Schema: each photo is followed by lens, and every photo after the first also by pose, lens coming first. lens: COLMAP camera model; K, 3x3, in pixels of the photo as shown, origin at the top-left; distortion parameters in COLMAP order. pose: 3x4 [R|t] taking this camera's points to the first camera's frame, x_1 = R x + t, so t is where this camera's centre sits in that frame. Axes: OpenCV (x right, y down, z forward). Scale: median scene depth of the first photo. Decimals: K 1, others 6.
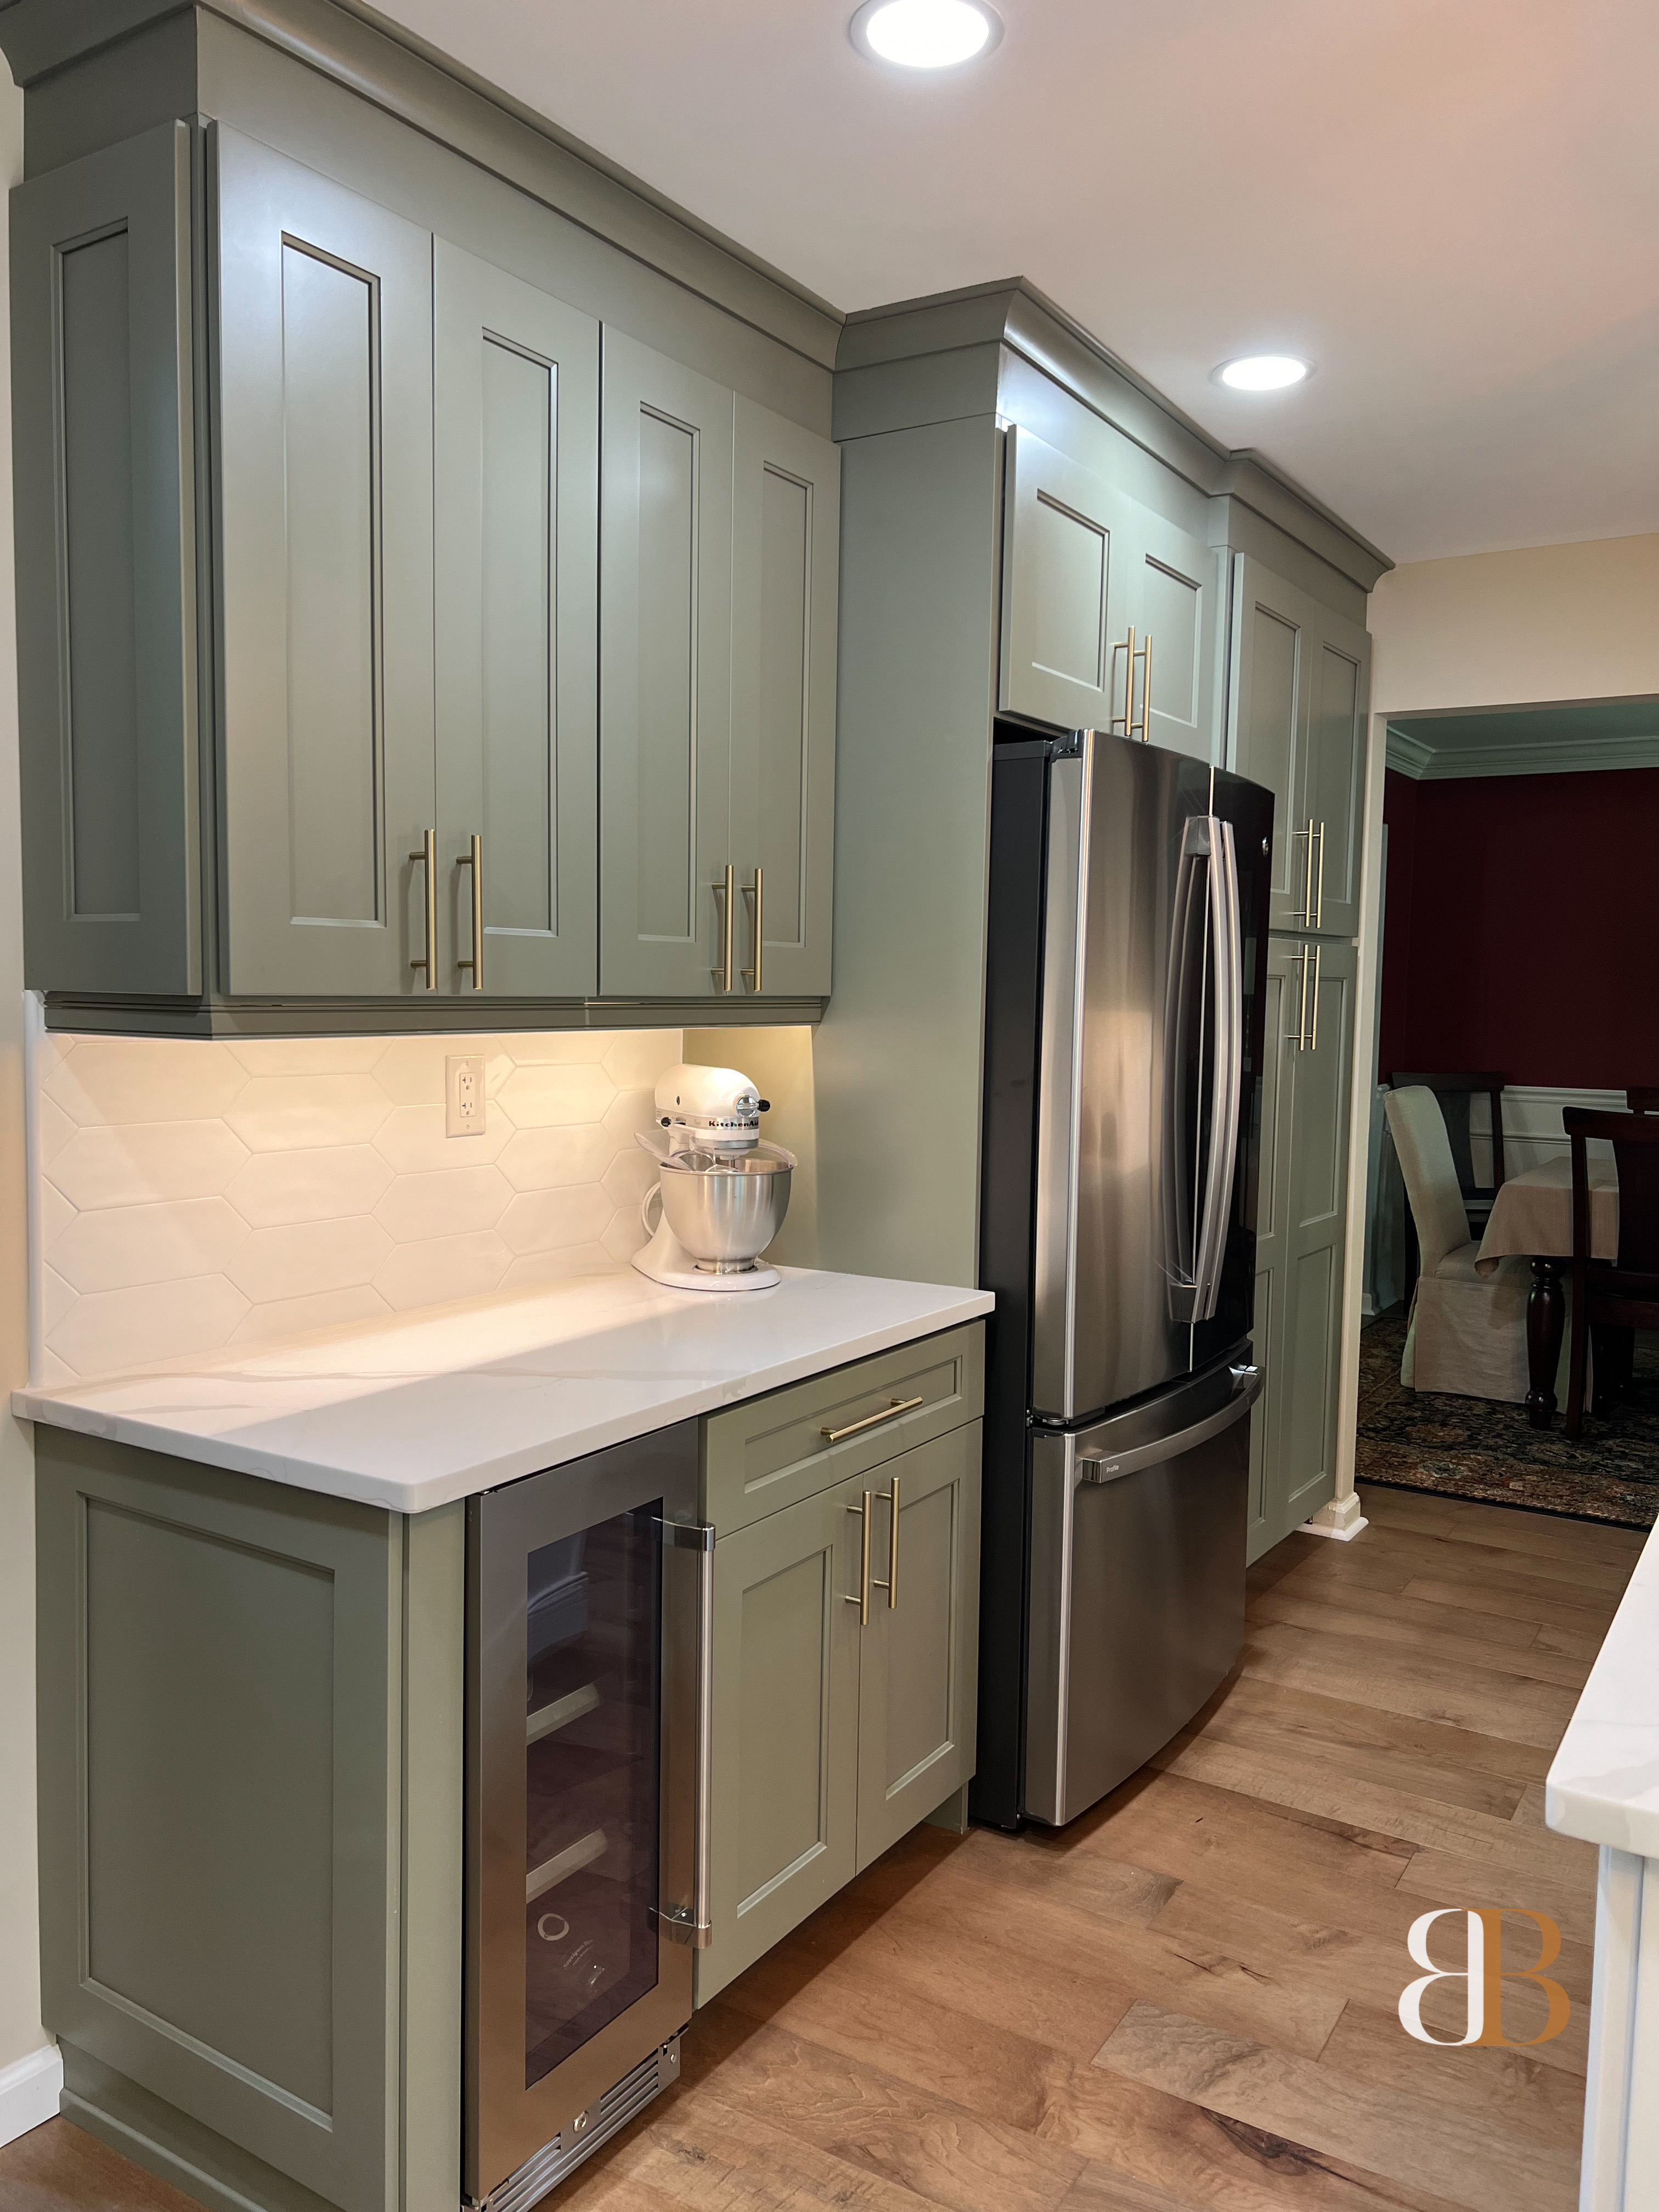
lens RADIAL K [[1665.2, 0, 835.0], [0, 1665.2, 1096.9], [0, 0, 1]] dist [0.045108, -0.060973]
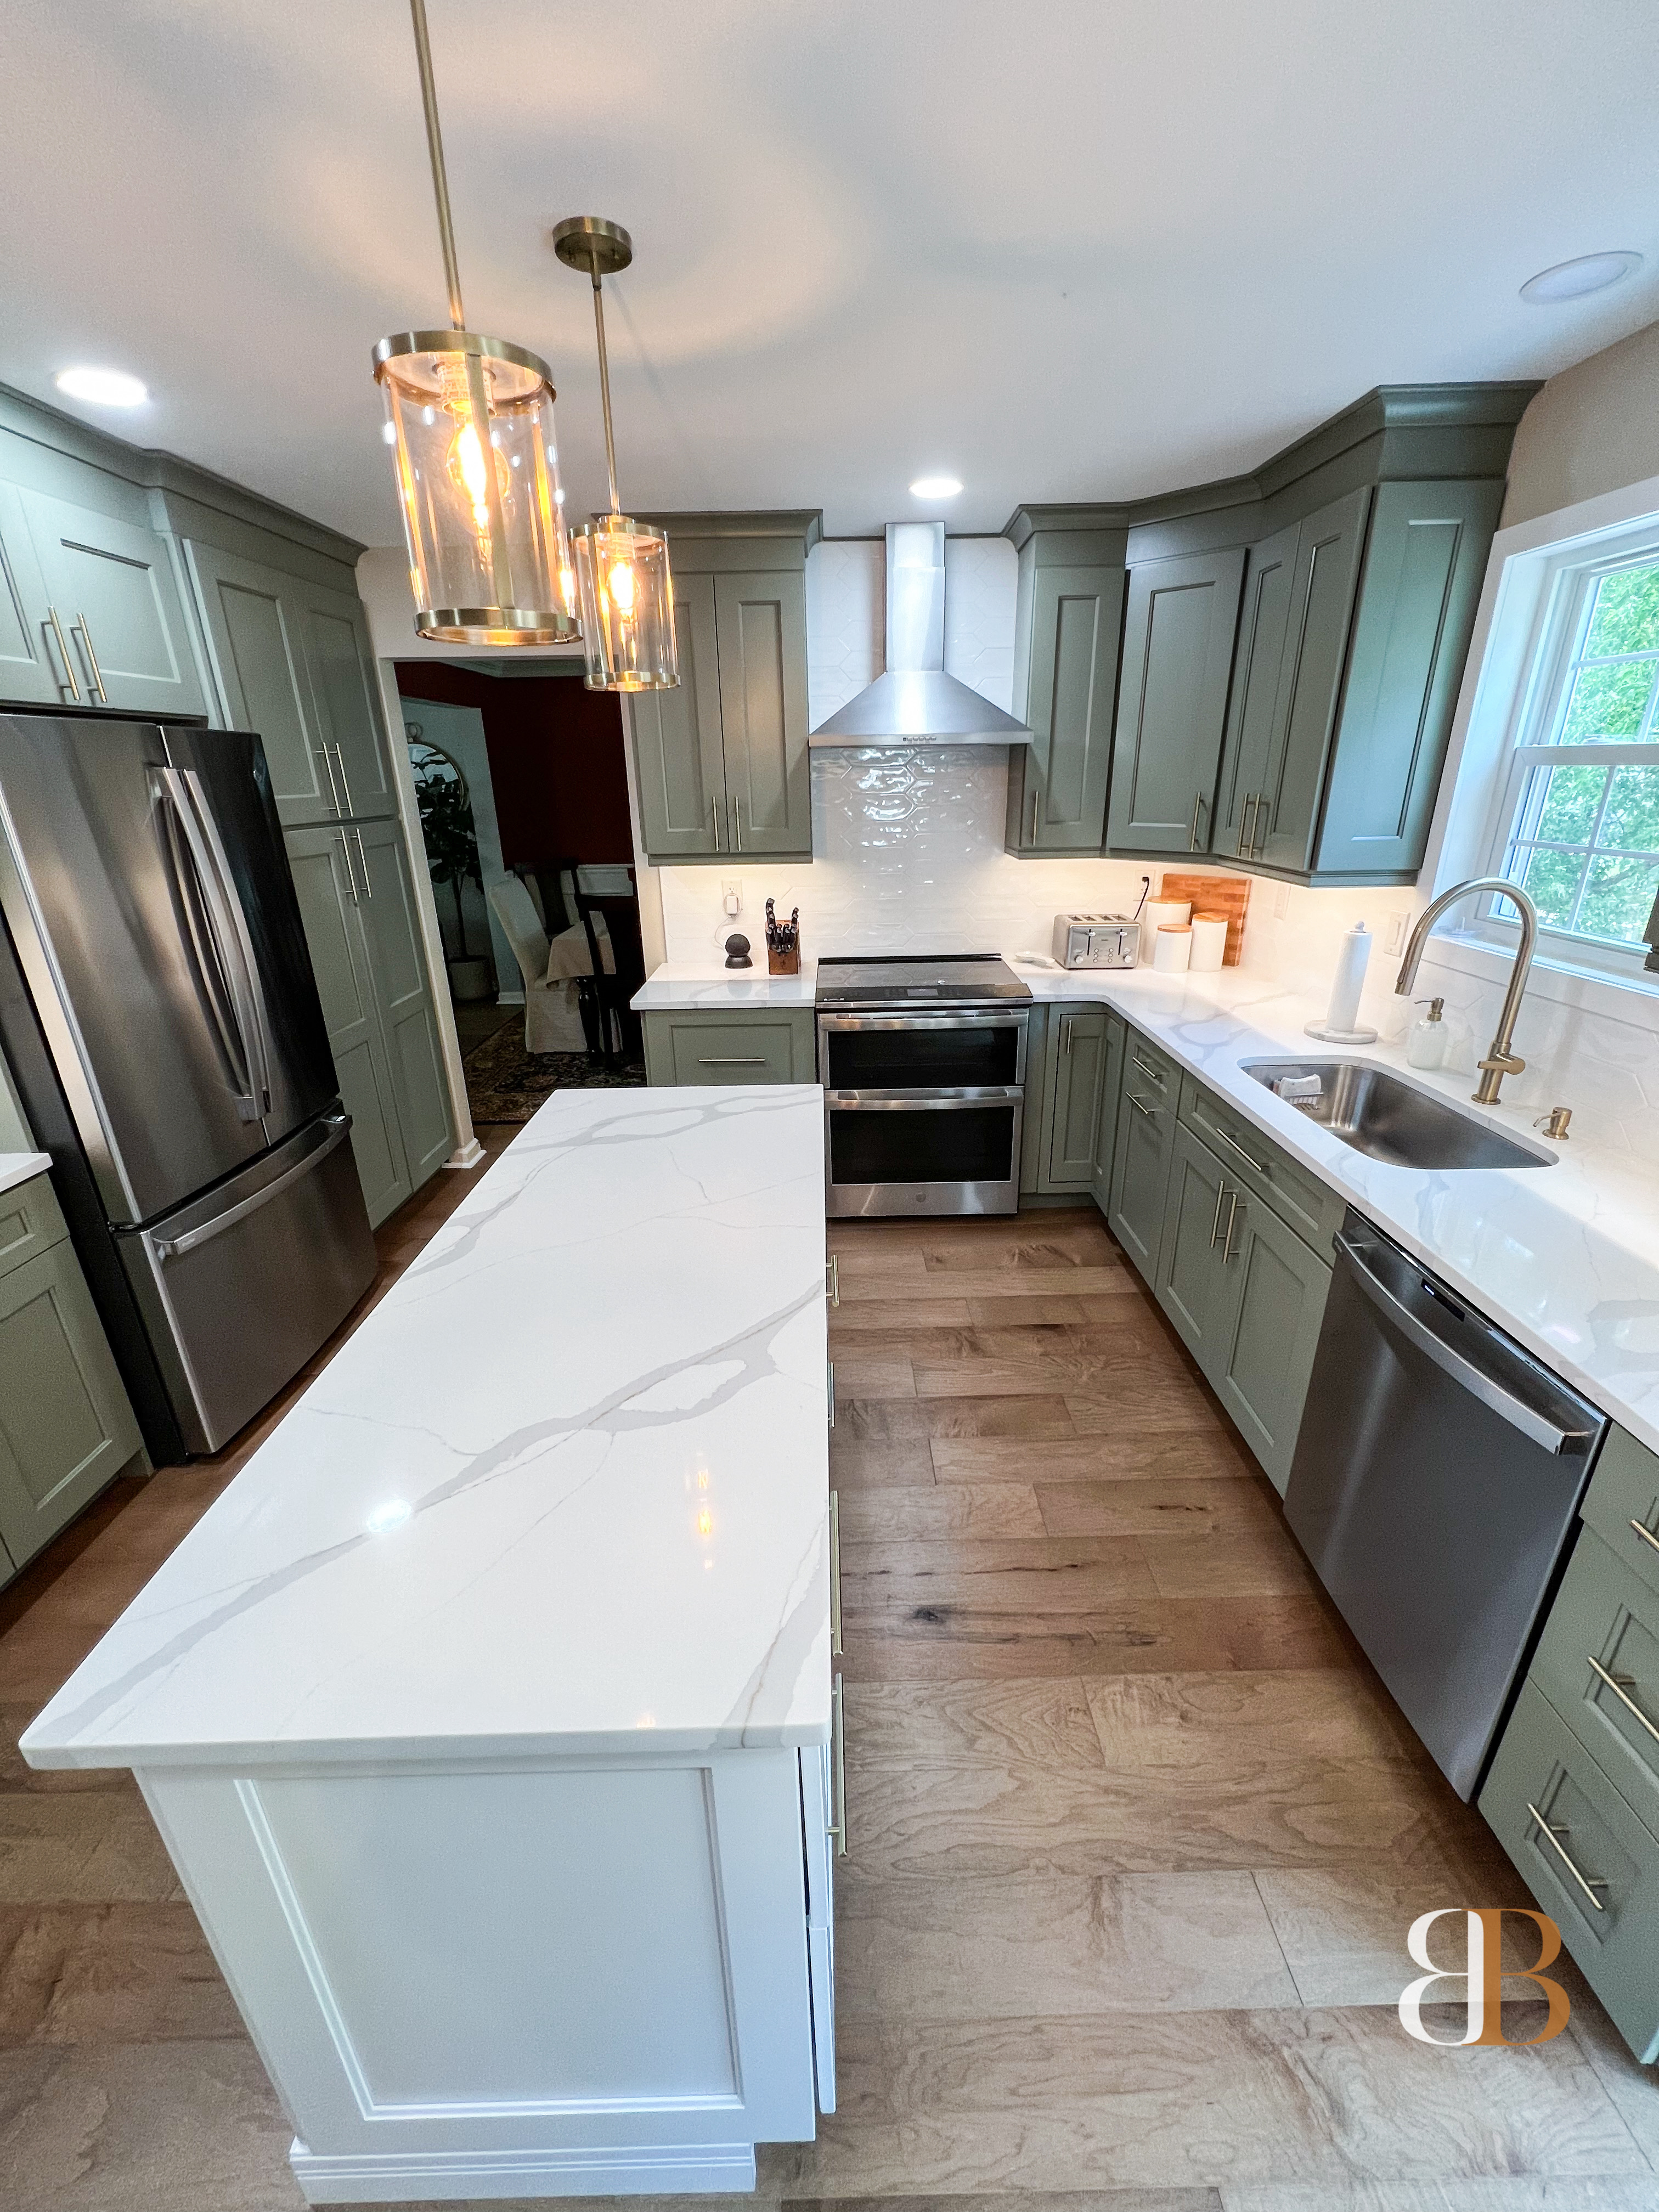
lens RADIAL K [[881.6, 0, 836.1], [0, 881.6, 1103.8], [0, 0, 1]] dist [-0.001133, -0.000360]
pose [[0.837921, -0.221299, 0.498914, 0.283042], [0.067174, 0.948976, 0.308111, -0.099658], [-0.541642, -0.224659, 0.810033, 0.069845]]
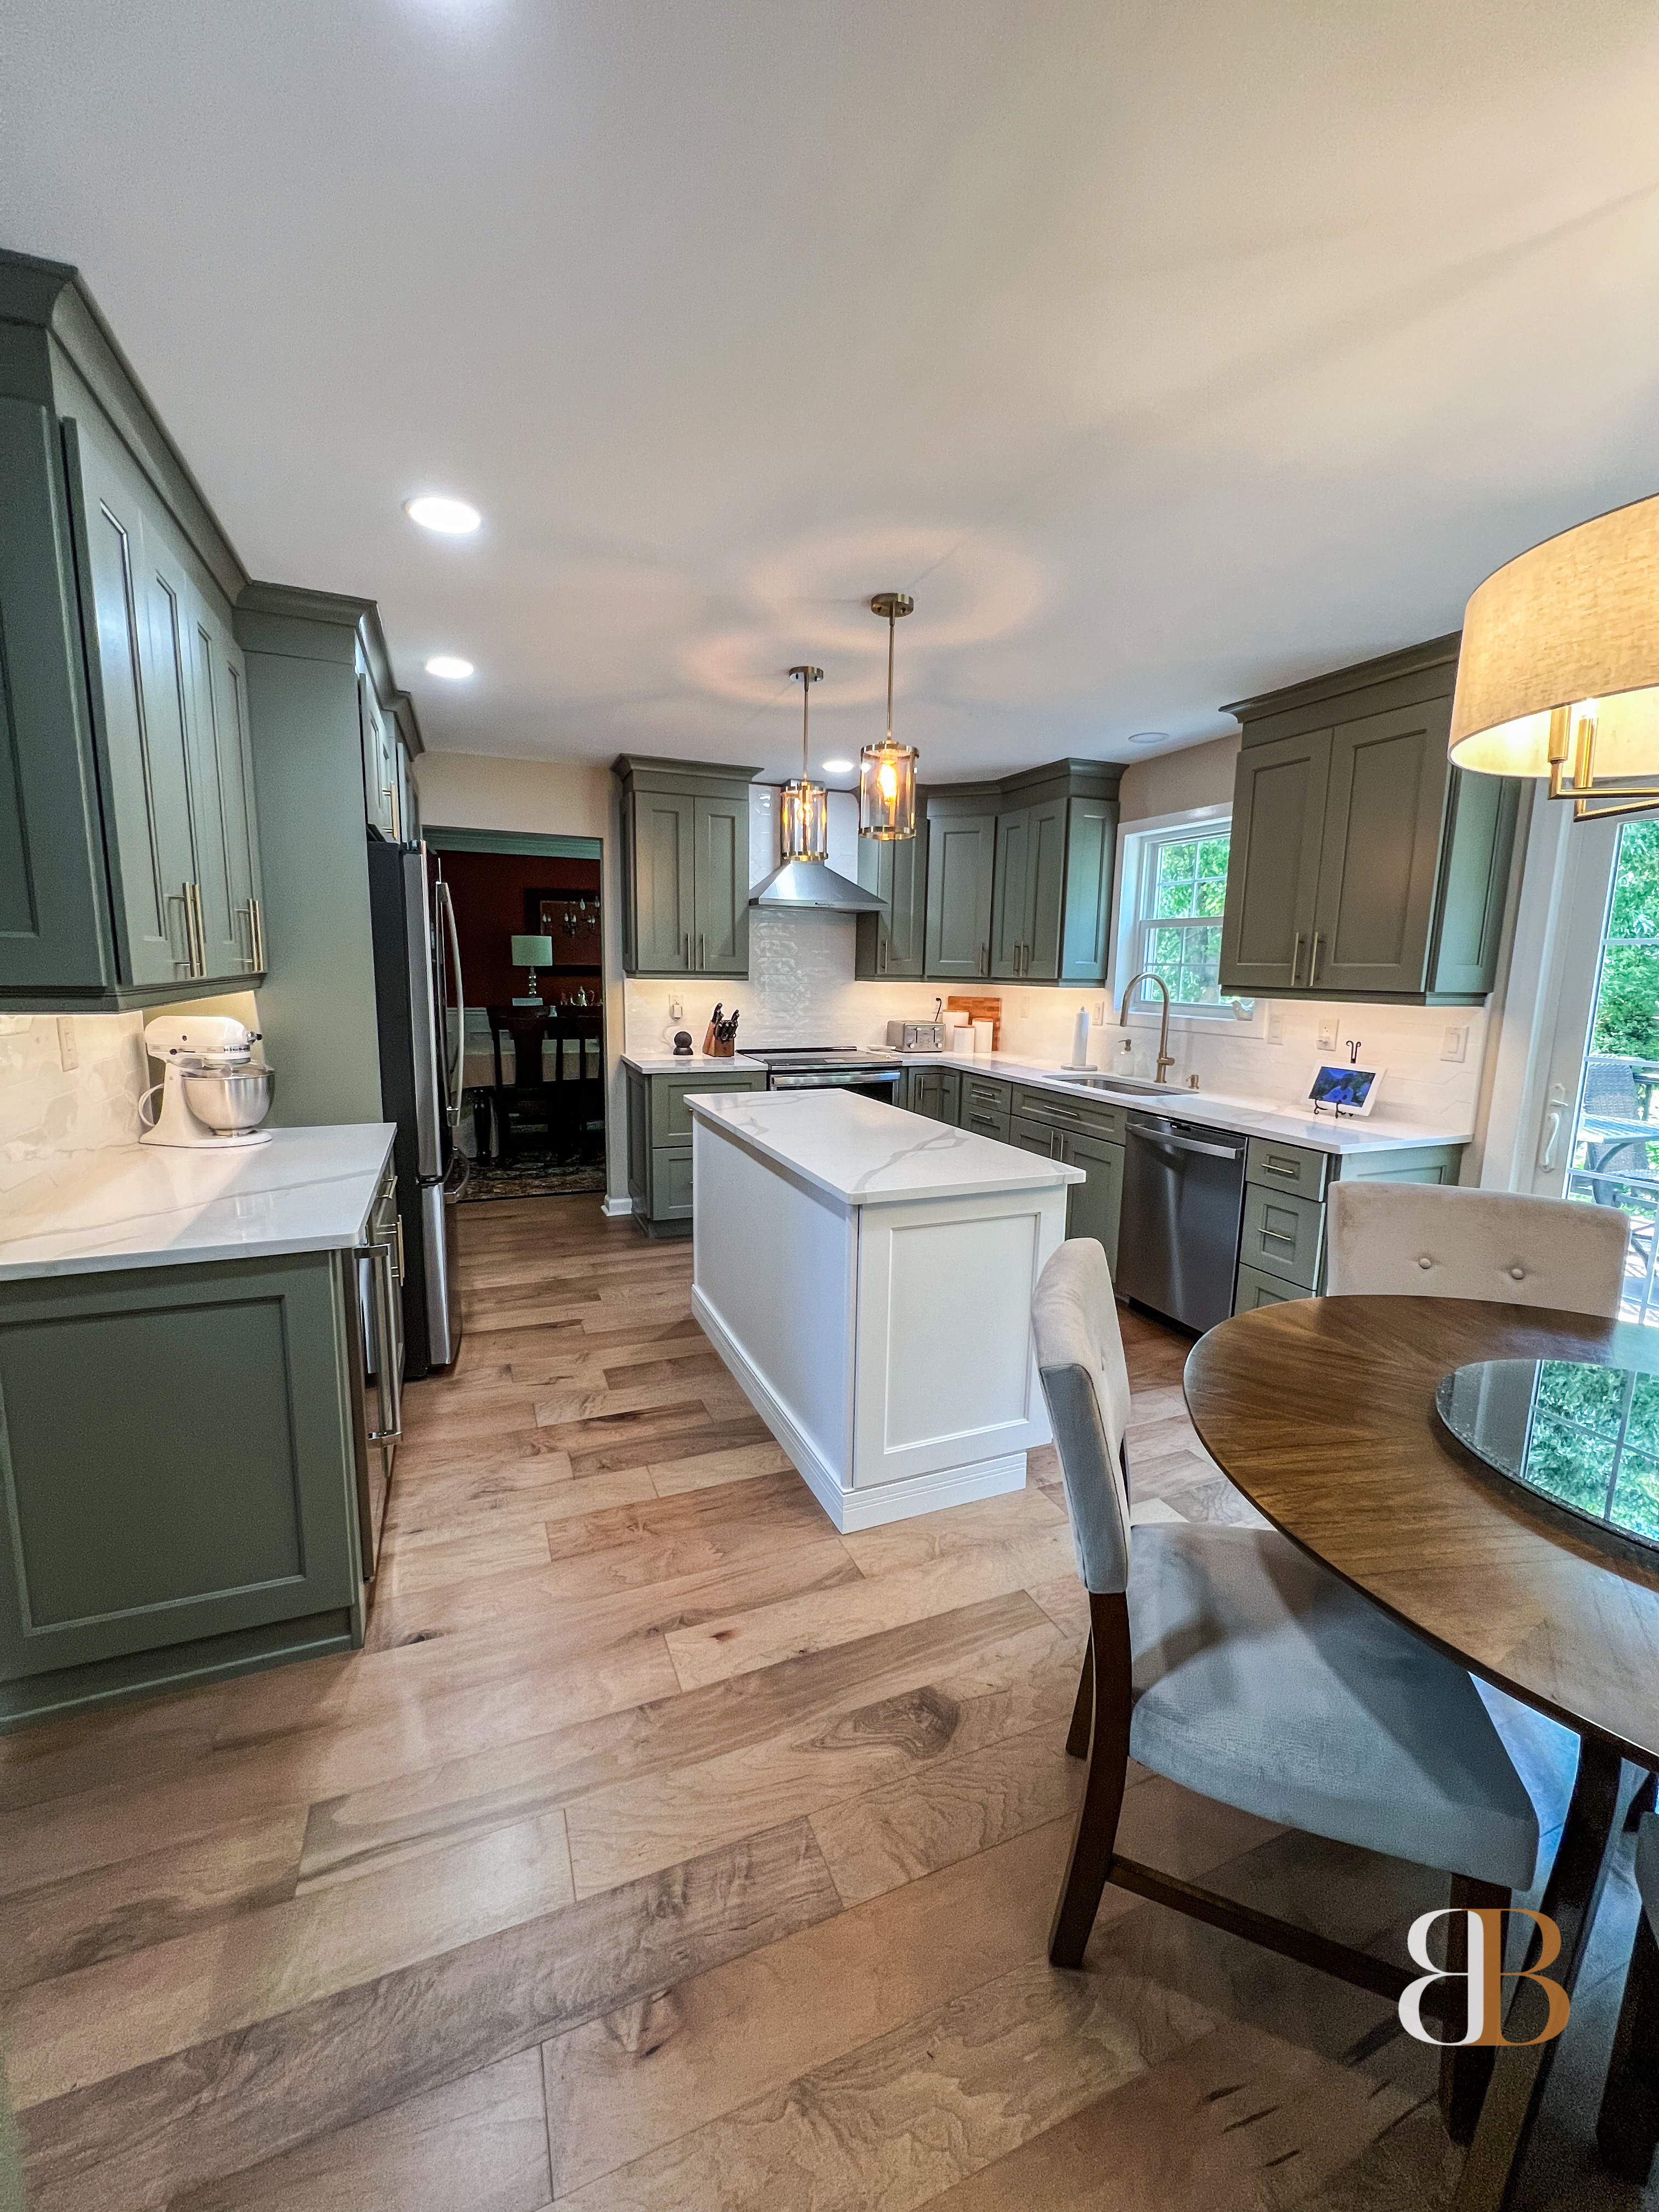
lens RADIAL K [[881.6, 0, 836.1], [0, 881.6, 1103.8], [0, 0, 1]] dist [-0.001133, -0.000360]
pose [[0.571779, -0.132643, 0.809614, -0.447379], [0.045833, 0.990467, 0.129904, -0.017775], [-0.819126, -0.037170, 0.572408, -0.036629]]
